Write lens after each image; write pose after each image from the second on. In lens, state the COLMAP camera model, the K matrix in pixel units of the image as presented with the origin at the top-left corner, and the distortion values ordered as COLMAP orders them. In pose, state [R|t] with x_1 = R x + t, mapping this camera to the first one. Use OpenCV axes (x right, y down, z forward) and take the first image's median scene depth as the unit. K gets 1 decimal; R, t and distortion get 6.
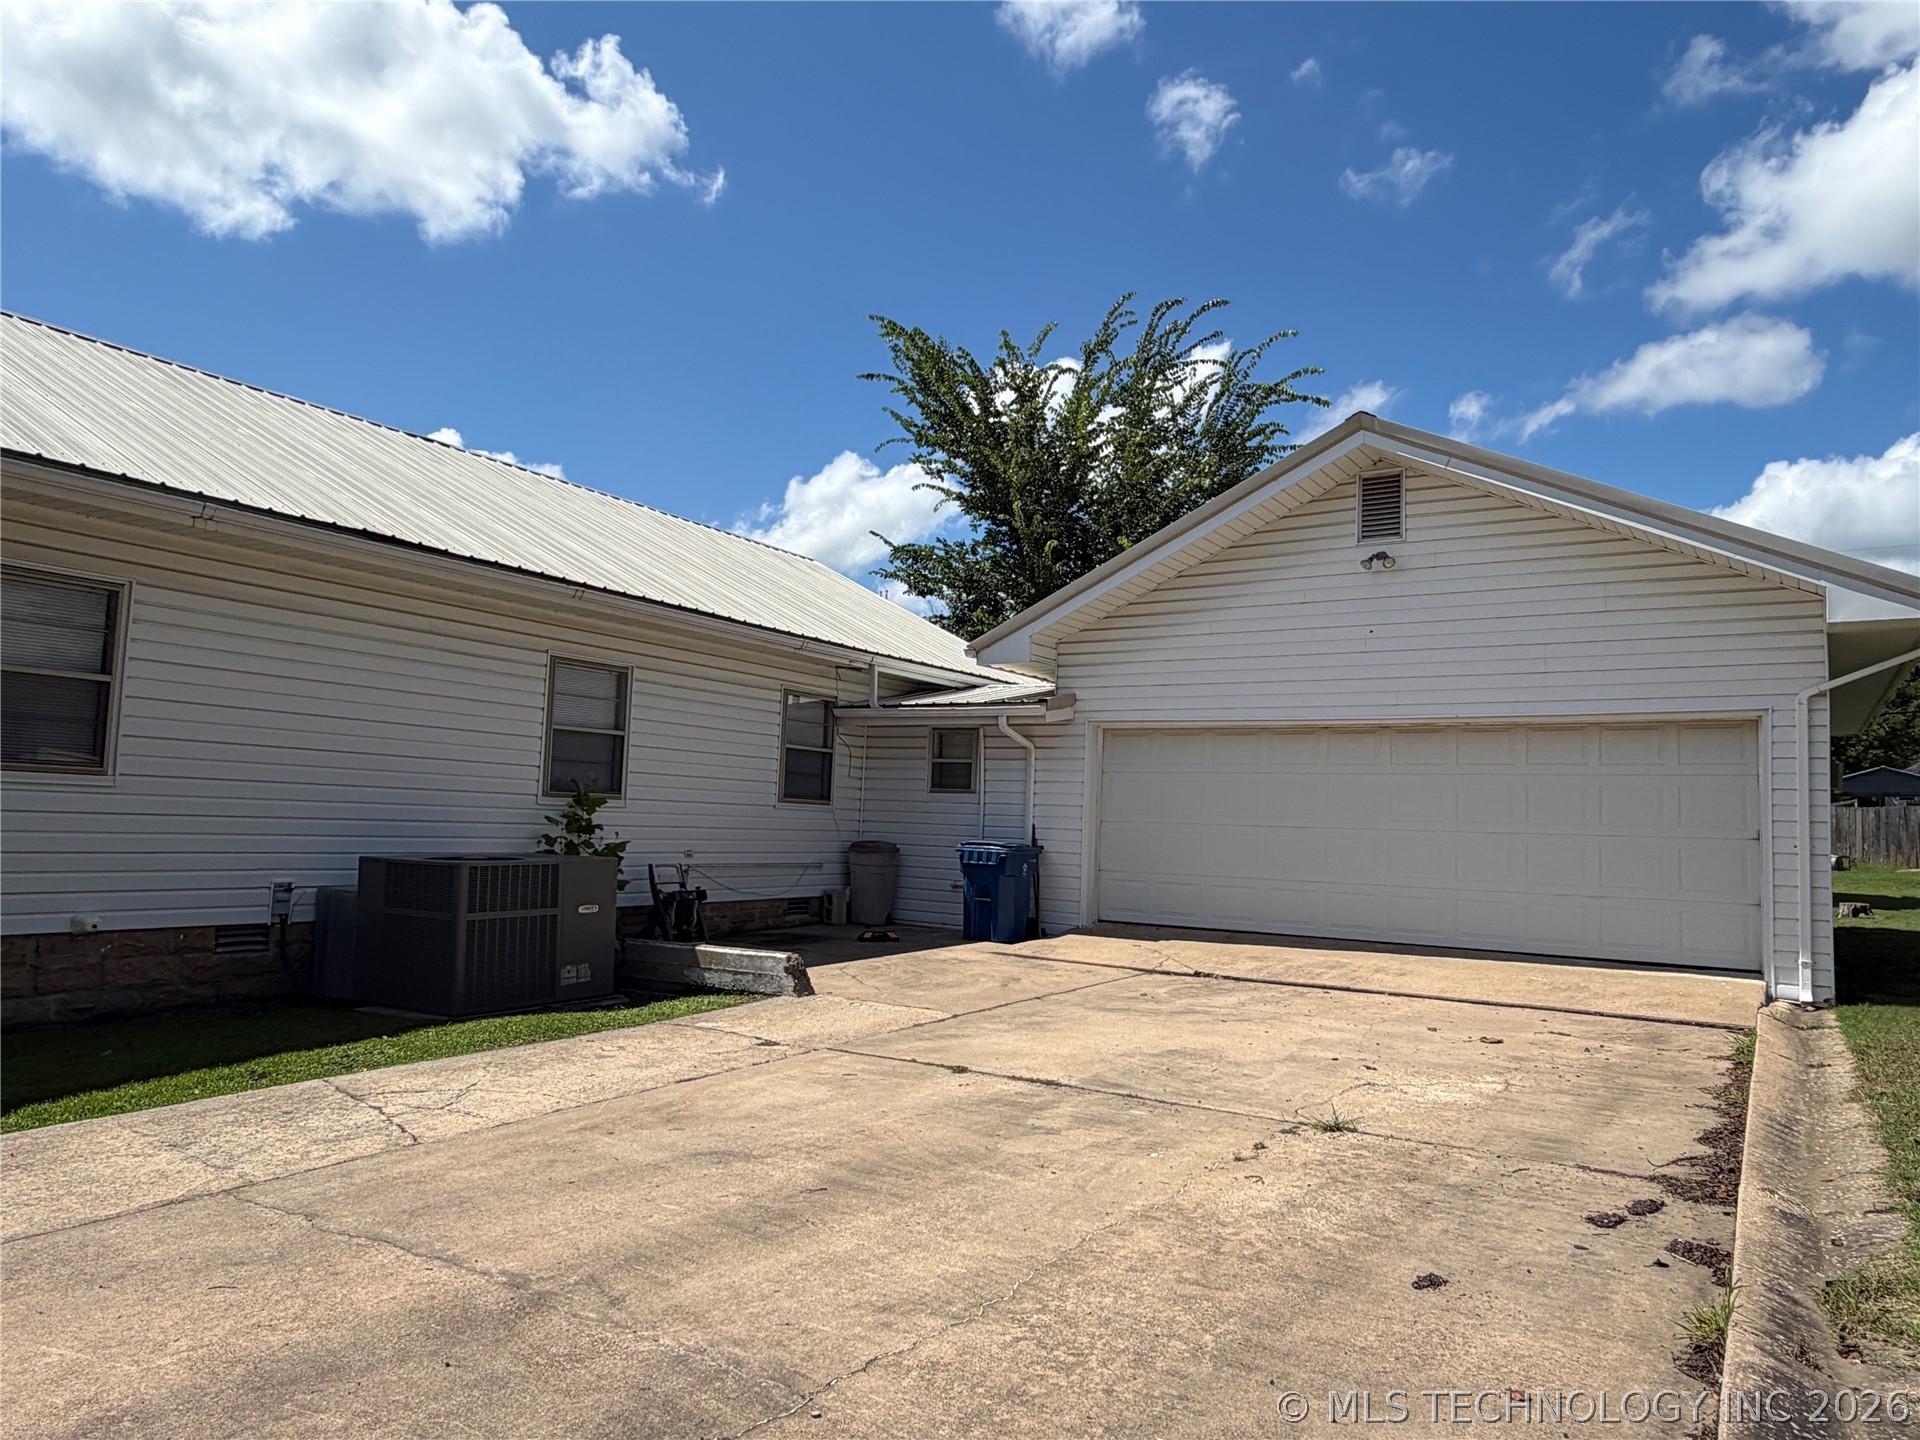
lens RADIAL K [[1248.8, 0, 960.0], [0, 1248.8, 720.0], [0, 0, 1]] dist [-0.000796, -0.002604]
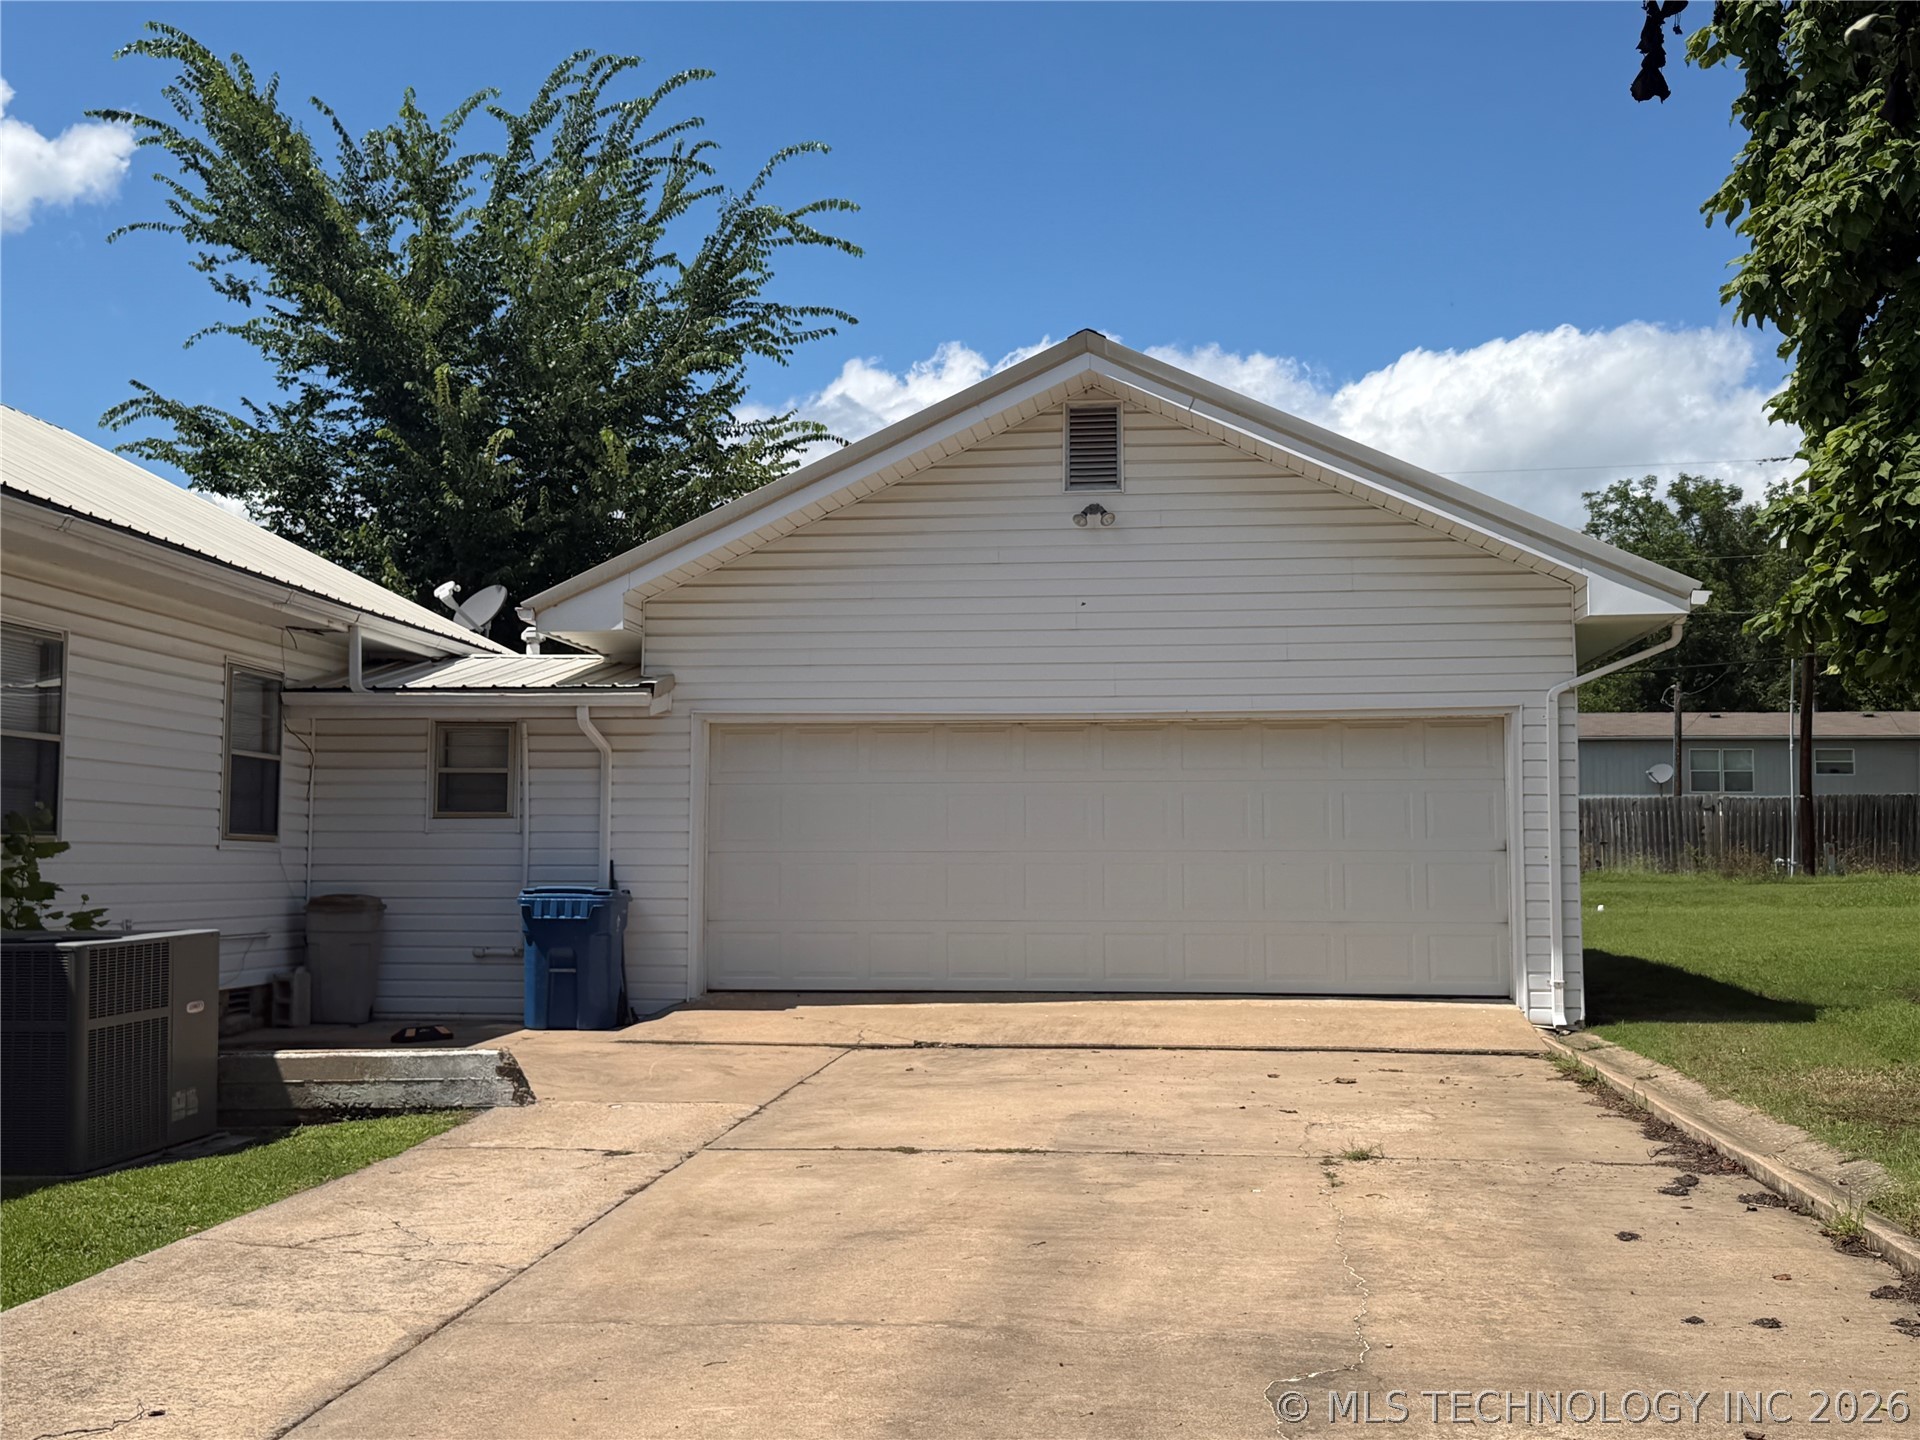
lens RADIAL K [[2144.2, 0, 891.5], [0, 2144.2, 710.8], [0, 0, 1]] dist [0.236532, -0.819149]
pose [[0.894625, -0.001978, 0.446814, -0.351528], [-0.006018, 0.999846, 0.016476, -0.021799], [-0.446778, -0.017429, 0.894475, -0.157173]]
